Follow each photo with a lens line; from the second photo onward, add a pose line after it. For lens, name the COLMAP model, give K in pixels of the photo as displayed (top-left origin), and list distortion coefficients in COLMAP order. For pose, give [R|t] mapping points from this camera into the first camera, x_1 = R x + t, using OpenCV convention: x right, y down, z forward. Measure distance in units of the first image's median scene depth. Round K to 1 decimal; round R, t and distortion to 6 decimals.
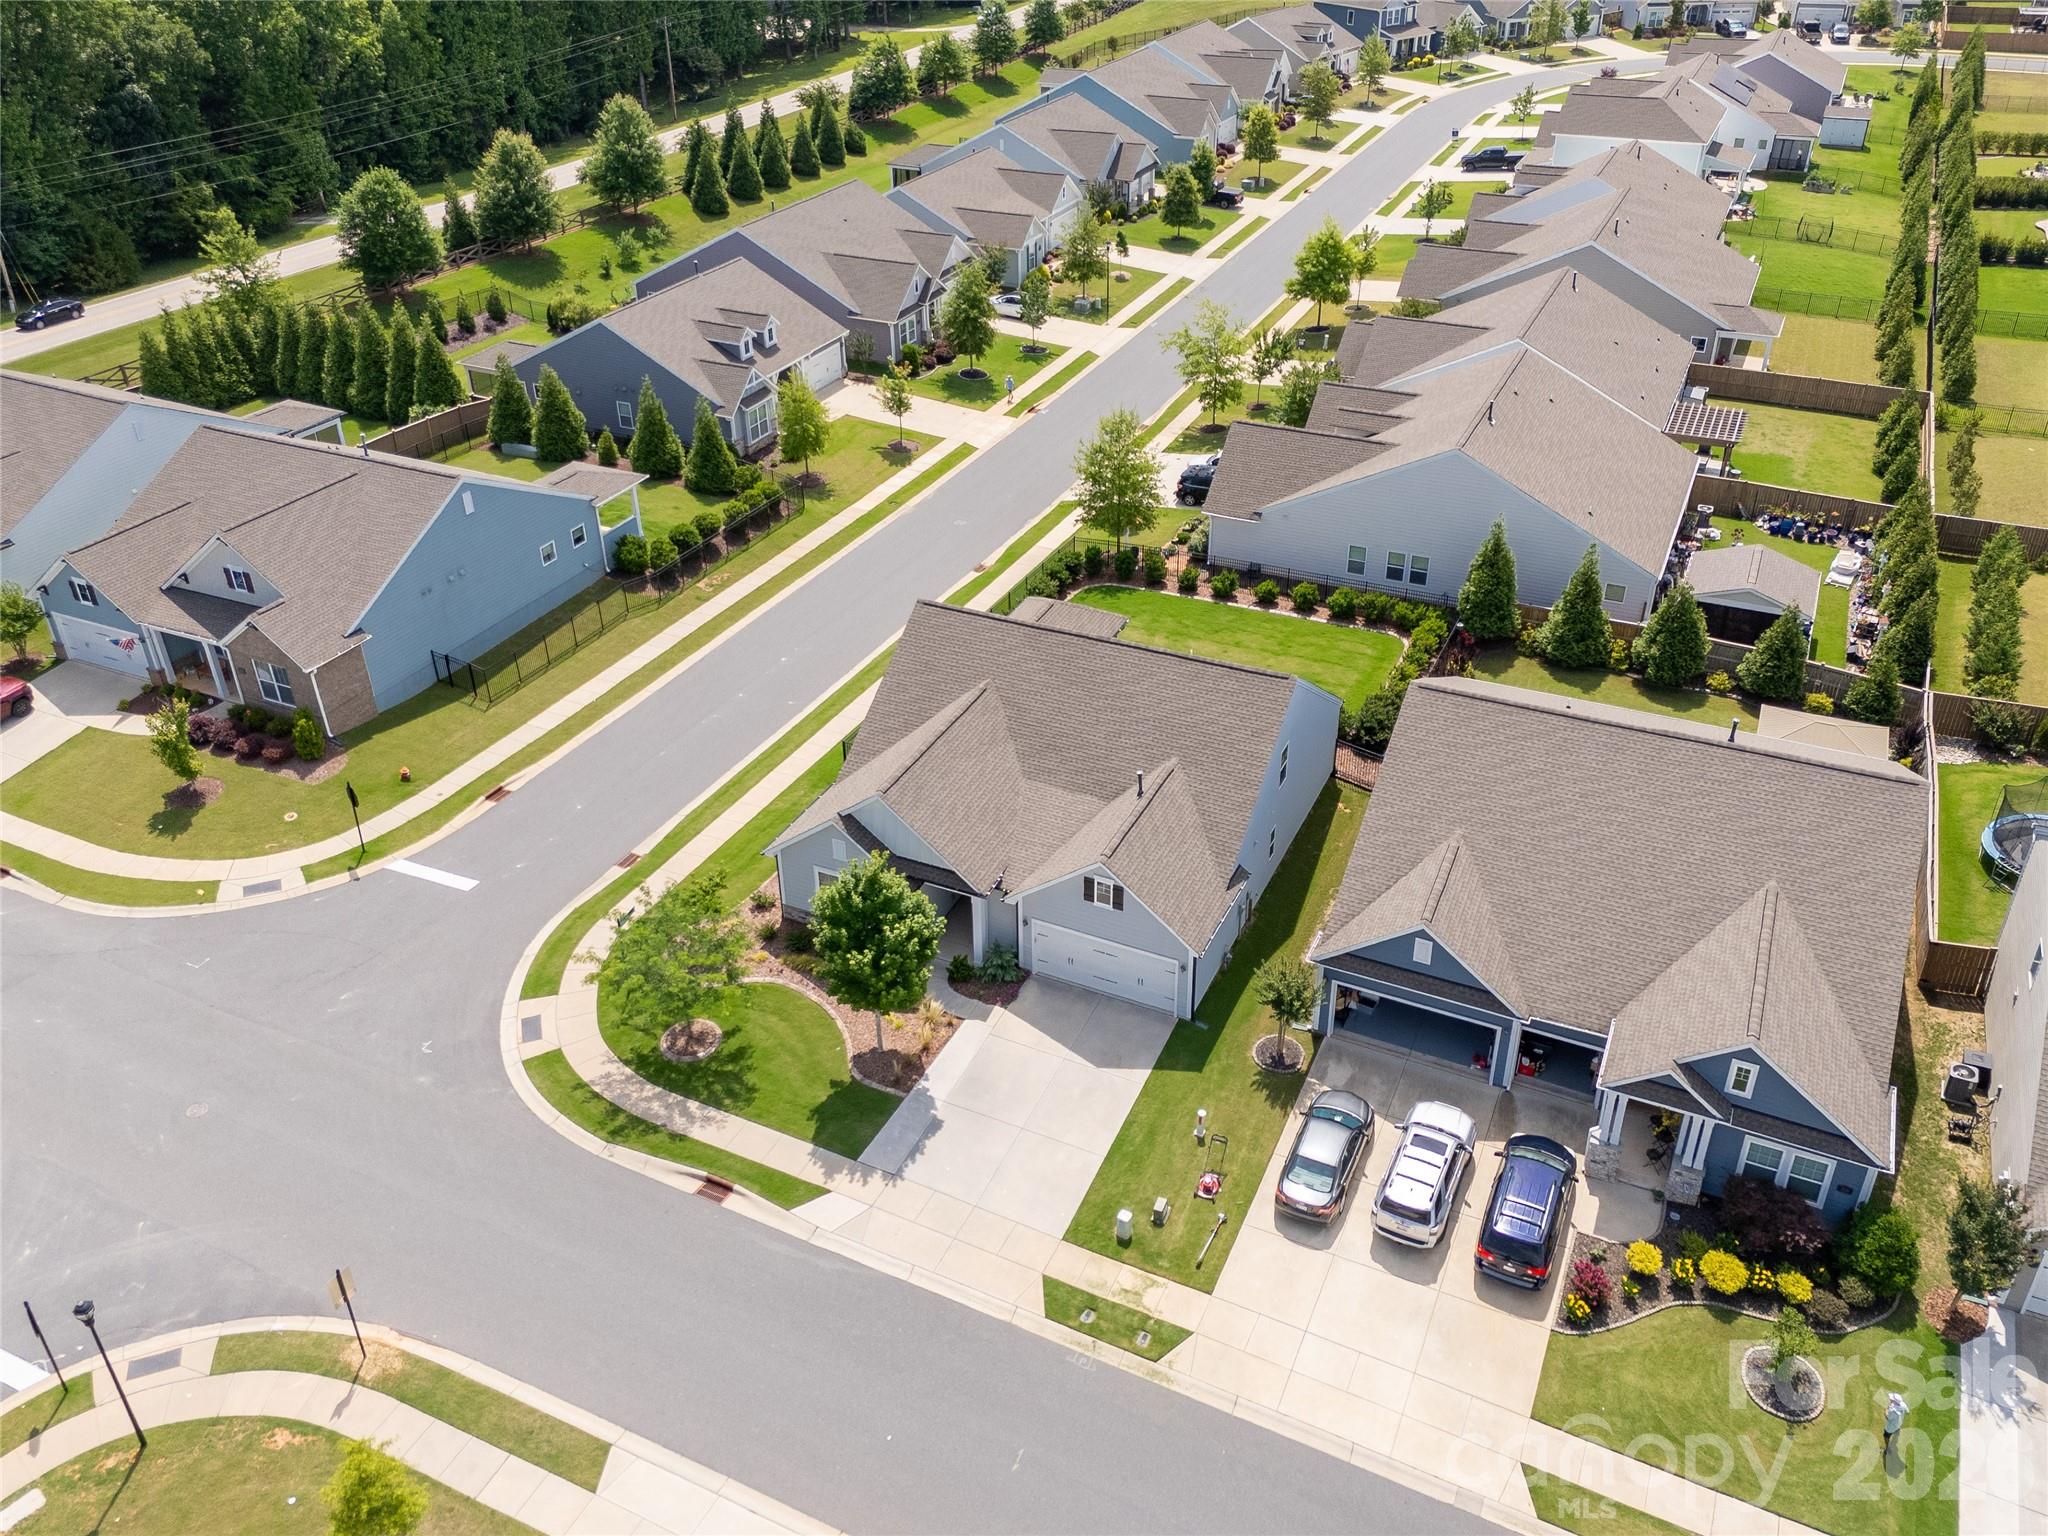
lens RADIAL K [[1628.9, 0, 1039.1], [0, 1628.9, 706.5], [0, 0, 1]] dist [0.080907, -0.080455]
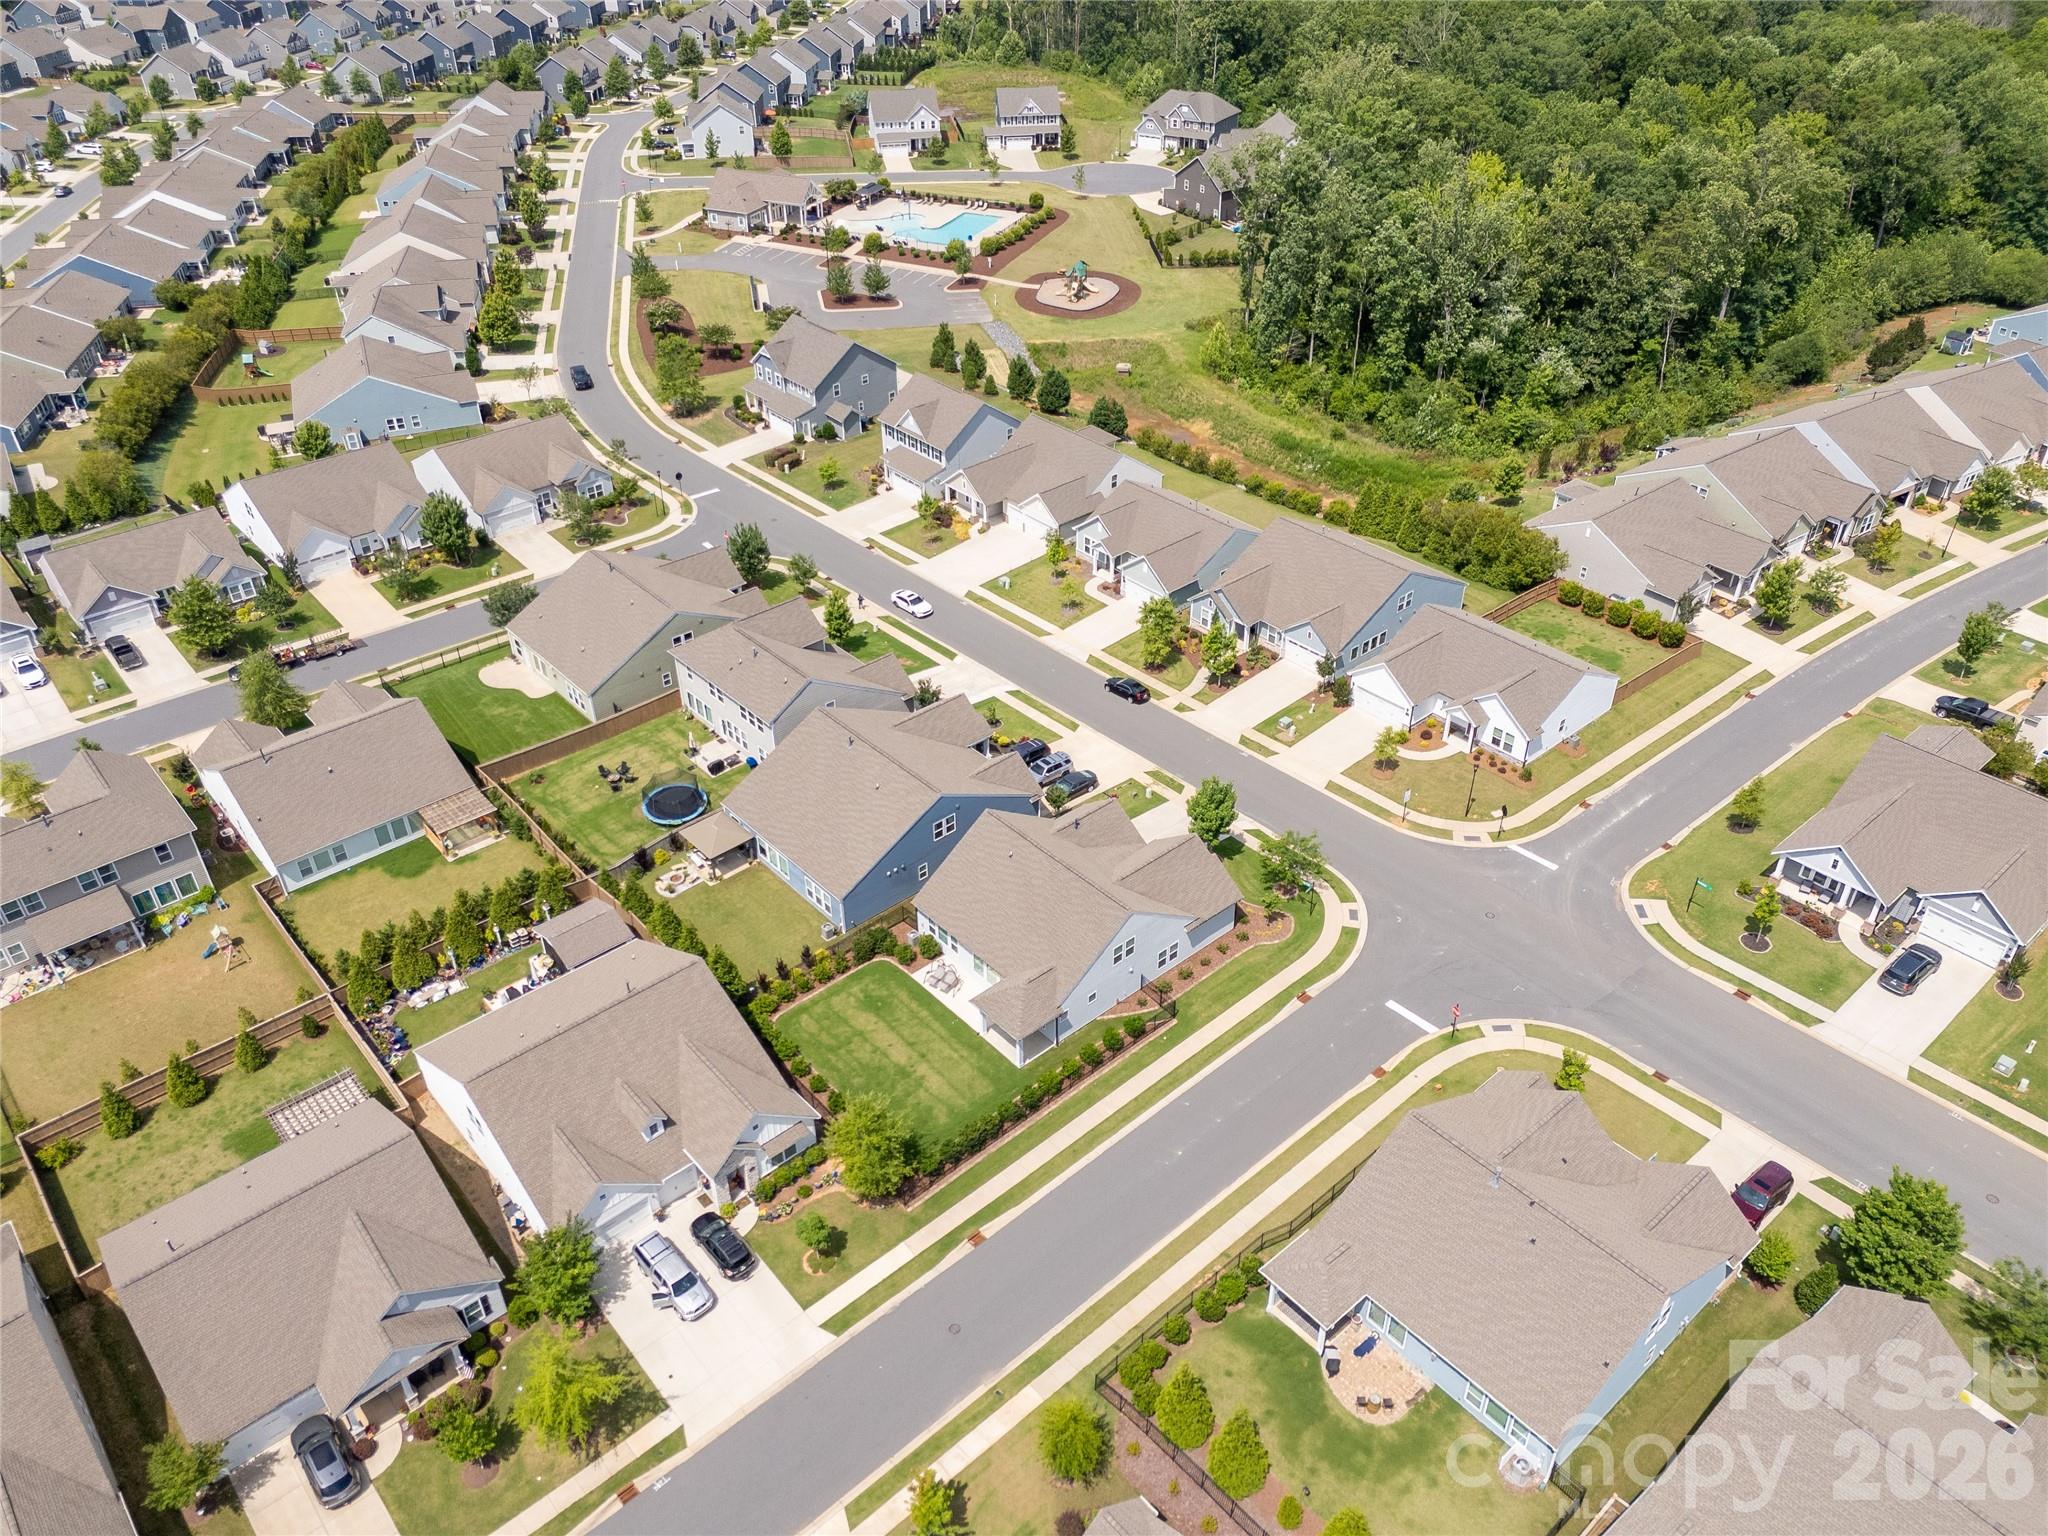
lens RADIAL K [[1501.8, 0, 1024.0], [0, 1501.8, 768.0], [0, 0, 1]] dist [0.176449, -0.423241]
pose [[-0.914373, -0.217914, 0.341227, -0.424689], [0.221423, 0.436445, 0.872059, -1.369411], [-0.338961, 0.872943, -0.350823, 1.292869]]
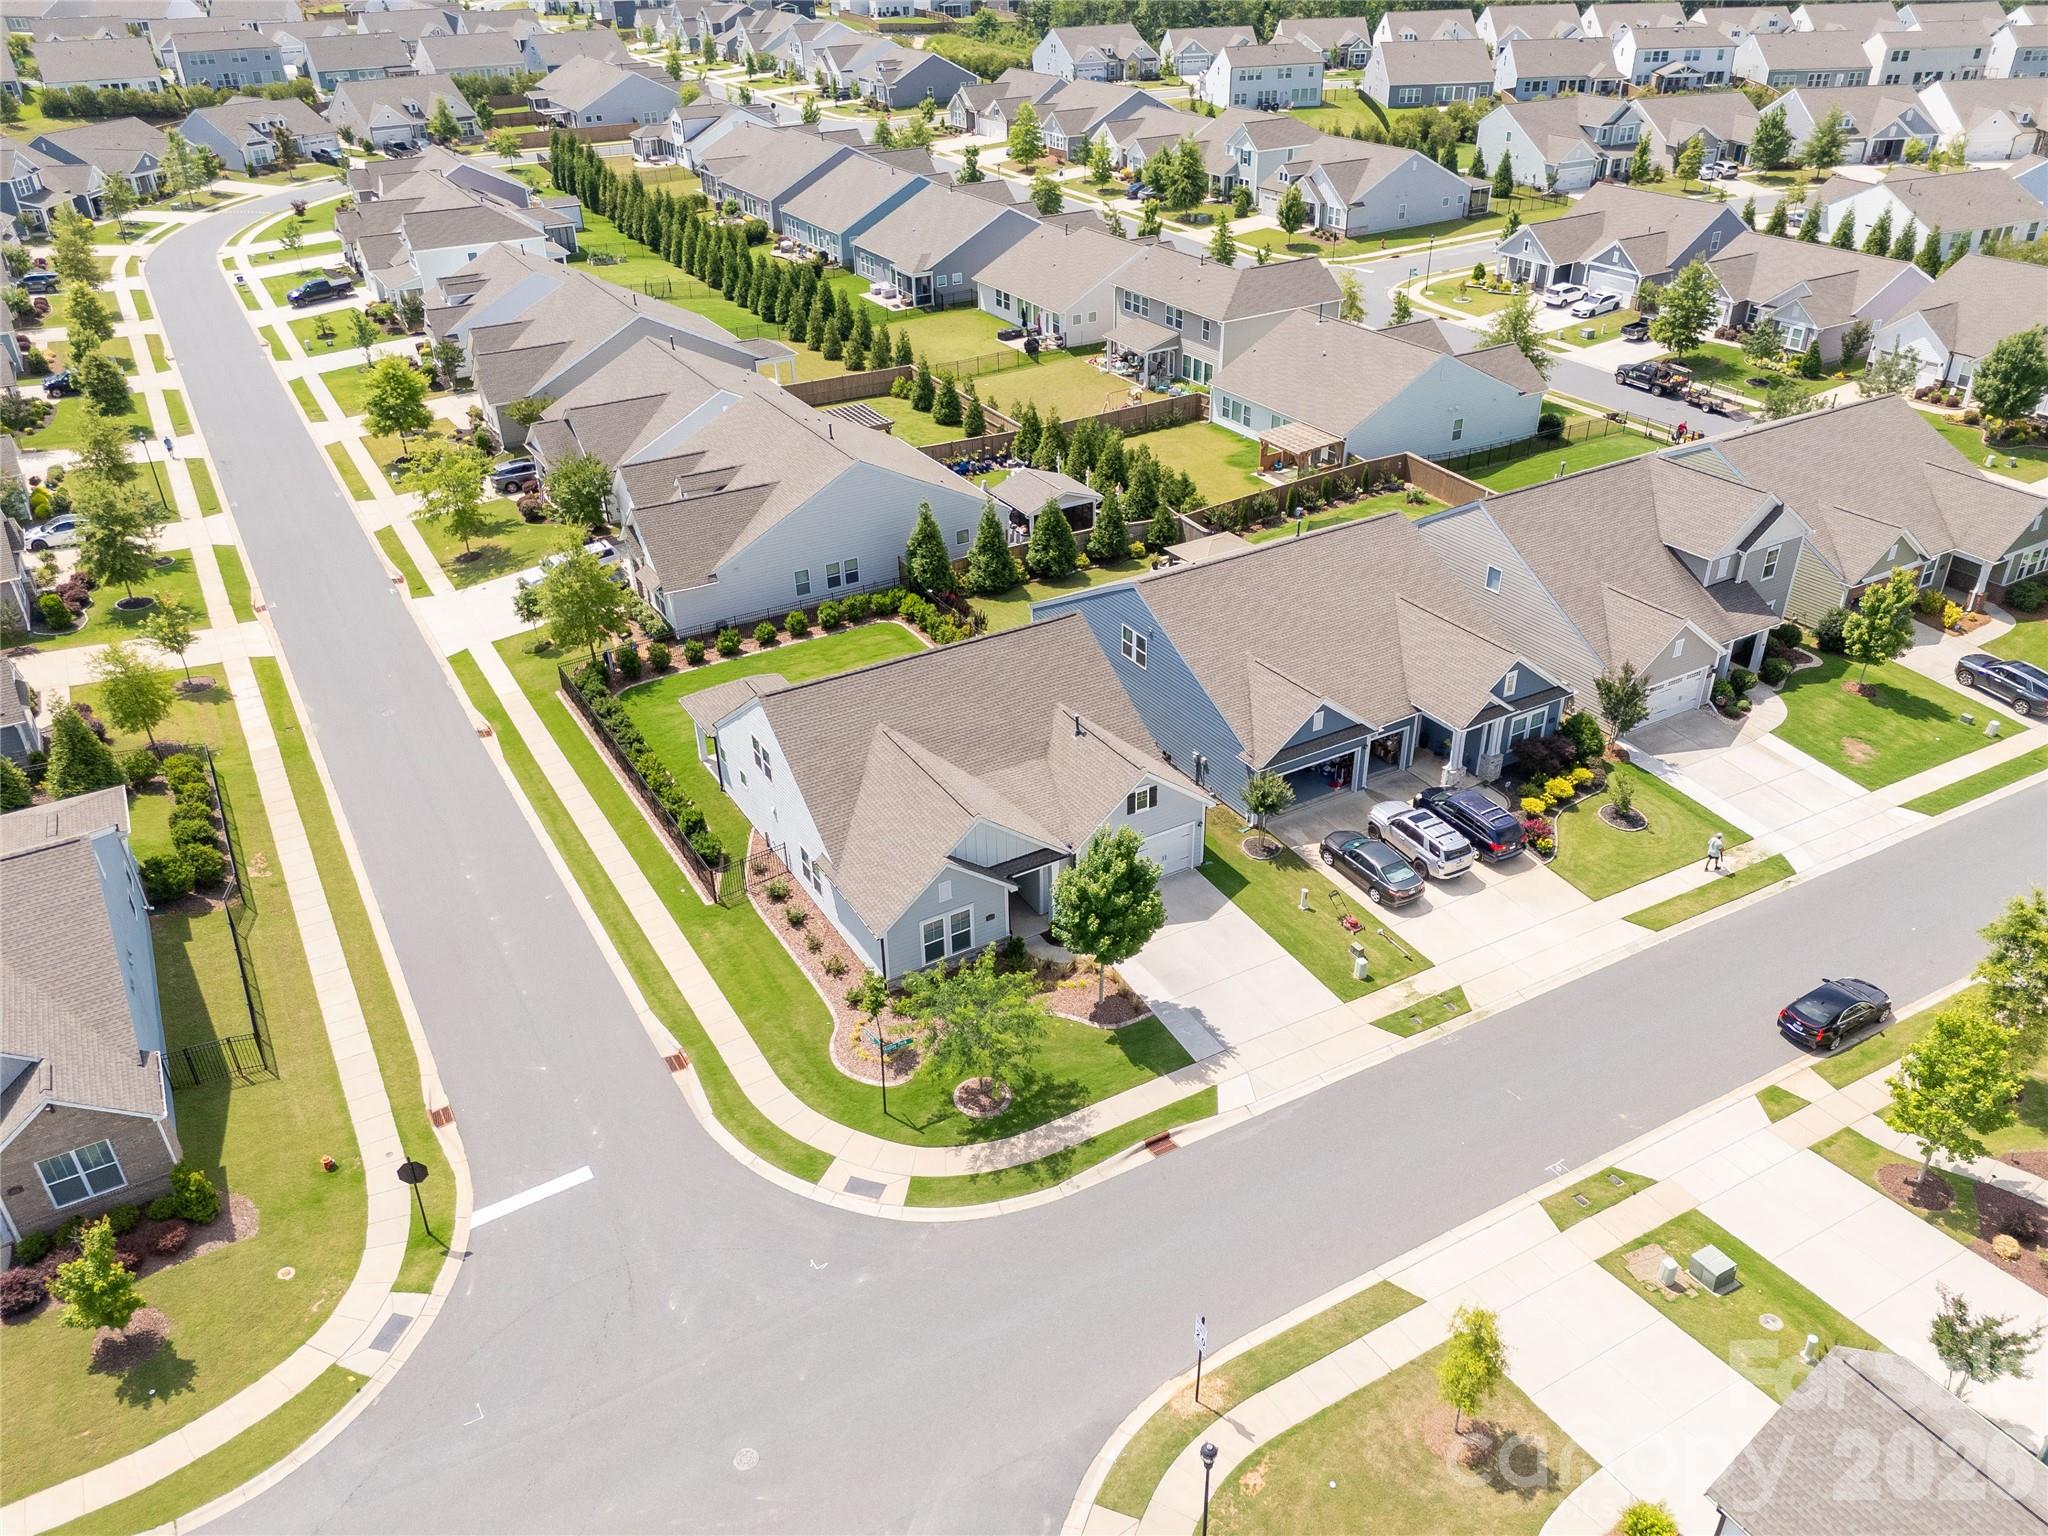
lens RADIAL K [[1507.7, 0, 1020.8], [0, 1507.7, 770.4], [0, 0, 1]] dist [0.072921, -0.064640]
pose [[0.574806, -0.419063, 0.702840, -0.592942], [0.427864, 0.886064, 0.178389, -0.108869], [-0.697518, 0.198181, 0.688617, 0.202844]]
